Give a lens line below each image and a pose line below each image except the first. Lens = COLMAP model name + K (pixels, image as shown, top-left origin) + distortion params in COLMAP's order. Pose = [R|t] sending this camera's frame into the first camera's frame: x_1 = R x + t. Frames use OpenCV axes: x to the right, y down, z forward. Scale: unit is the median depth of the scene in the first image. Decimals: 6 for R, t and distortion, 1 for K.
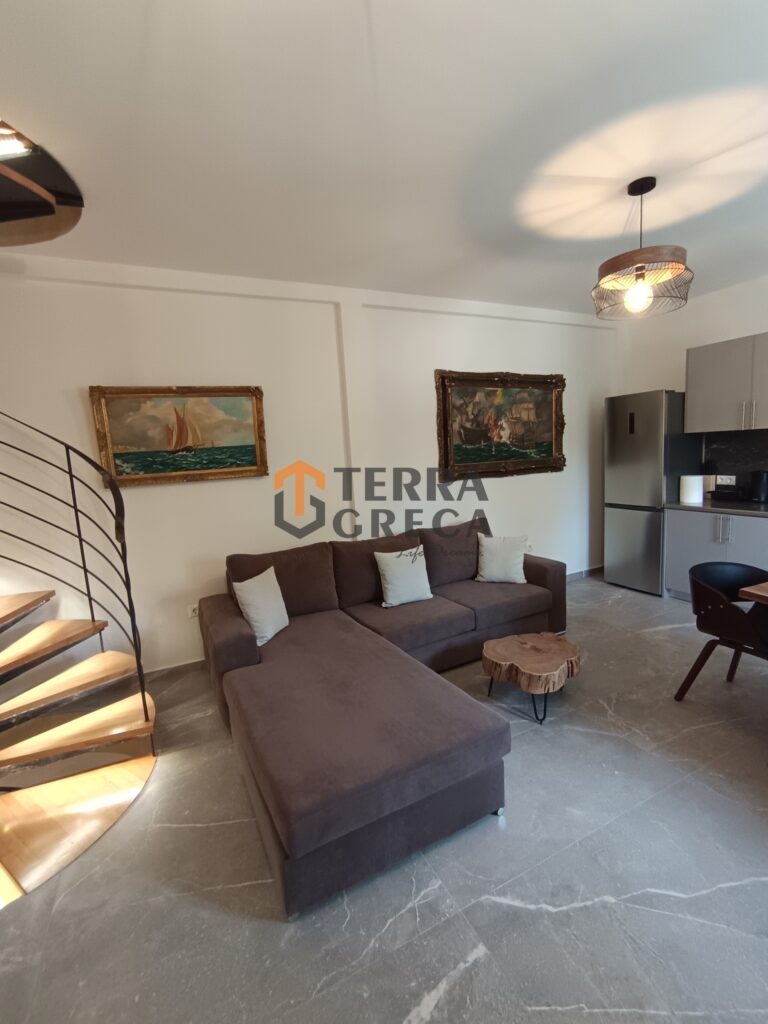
lens RADIAL K [[456.3, 0, 391.3], [0, 456.3, 512.4], [0, 0, 1]] dist [0.000203, 0.000403]
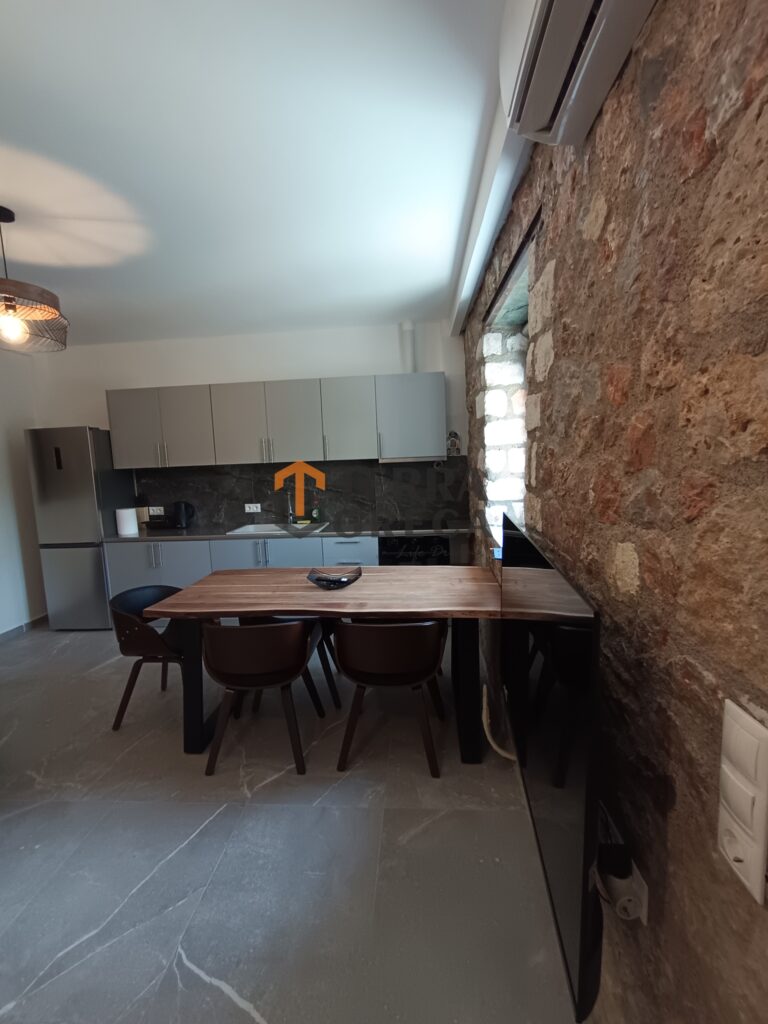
lens RADIAL K [[452.3, 0, 384.0], [0, 452.3, 512.0], [0, 0, 1]] dist [-0.000383, 0.000074]
pose [[0.515195, -0.068787, 0.854308, 0.086542], [0.126805, 0.991922, 0.003397, -0.000683], [-0.847641, 0.106580, 0.519756, -0.076180]]
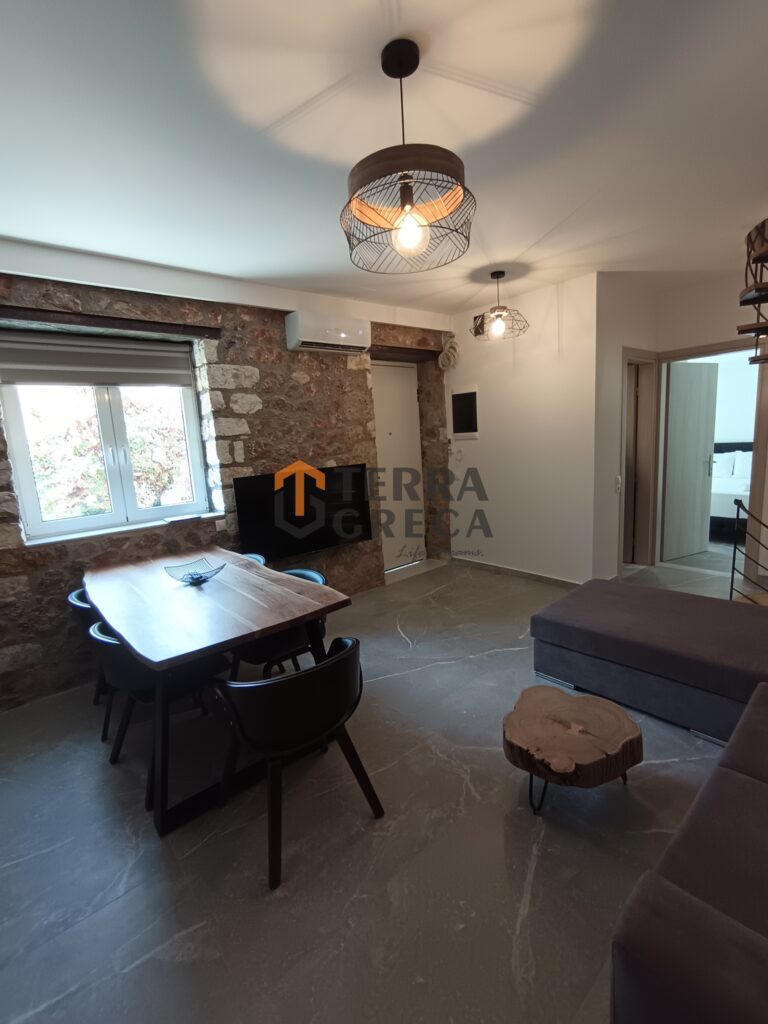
lens RADIAL K [[456.3, 0, 391.3], [0, 456.3, 512.4], [0, 0, 1]] dist [0.000203, 0.000403]
pose [[-0.960270, 0.158873, -0.229435, 0.585099], [0.085325, 0.949909, 0.300652, -0.210054], [0.265708, 0.269131, -0.925726, 1.288872]]
